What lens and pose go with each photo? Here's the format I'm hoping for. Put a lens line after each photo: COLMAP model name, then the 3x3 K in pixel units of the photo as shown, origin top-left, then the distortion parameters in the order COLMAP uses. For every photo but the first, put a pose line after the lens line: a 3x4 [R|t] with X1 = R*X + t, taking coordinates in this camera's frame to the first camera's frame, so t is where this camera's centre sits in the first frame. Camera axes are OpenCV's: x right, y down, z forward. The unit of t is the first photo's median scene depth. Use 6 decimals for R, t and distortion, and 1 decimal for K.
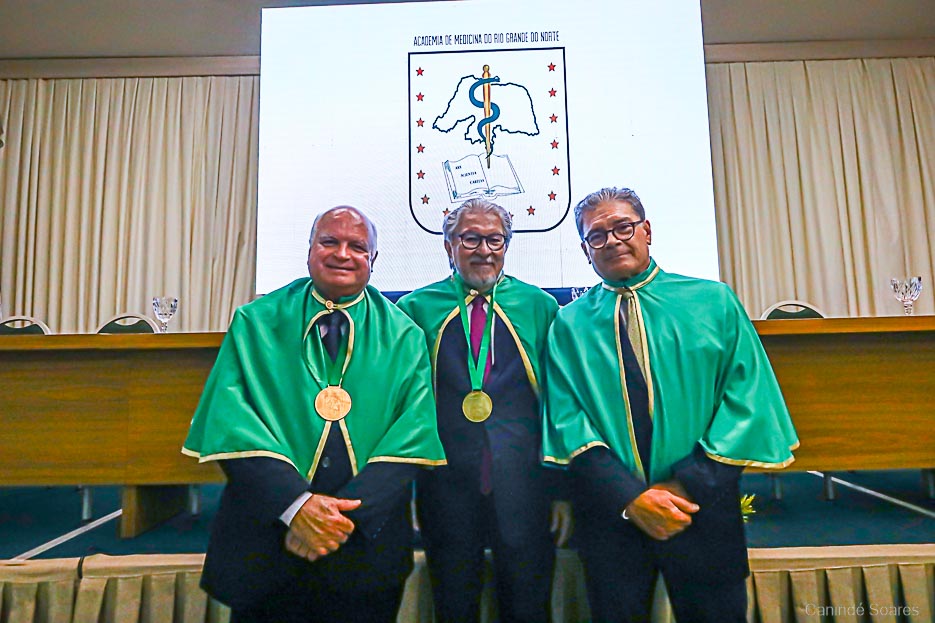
lens RADIAL K [[476.2, 0, 461.9], [0, 476.2, 307.3], [0, 0, 1]] dist [0.000420, -0.000429]
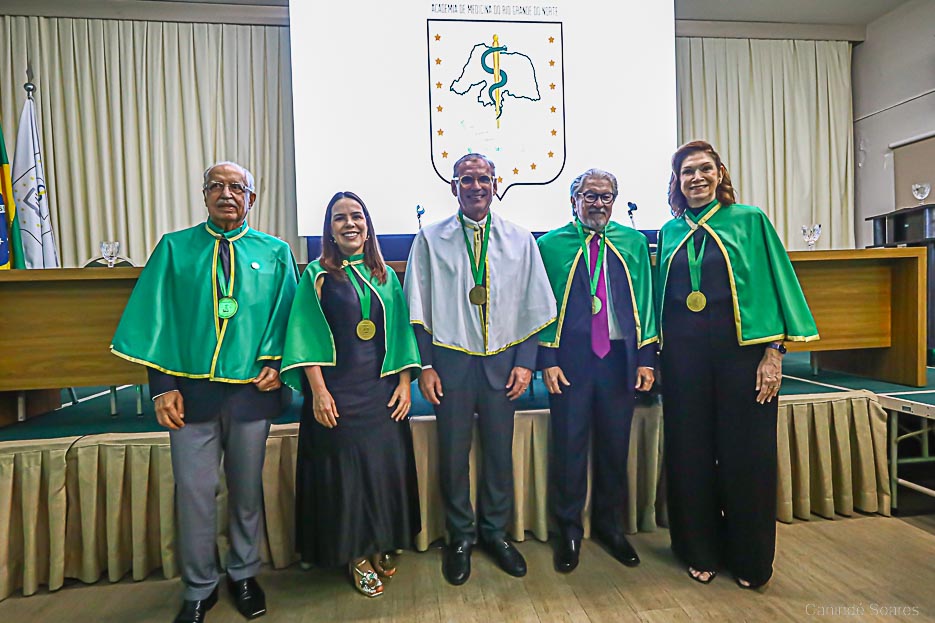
lens RADIAL K [[483.6, 0, 458.9], [0, 483.6, 307.8], [0, 0, 1]] dist [0.000383, 0.000047]
pose [[0.992340, -0.014845, 0.122638, -0.190336], [0.000965, 0.993655, 0.112467, 0.012580], [-0.123529, -0.111488, 0.986058, -0.209591]]
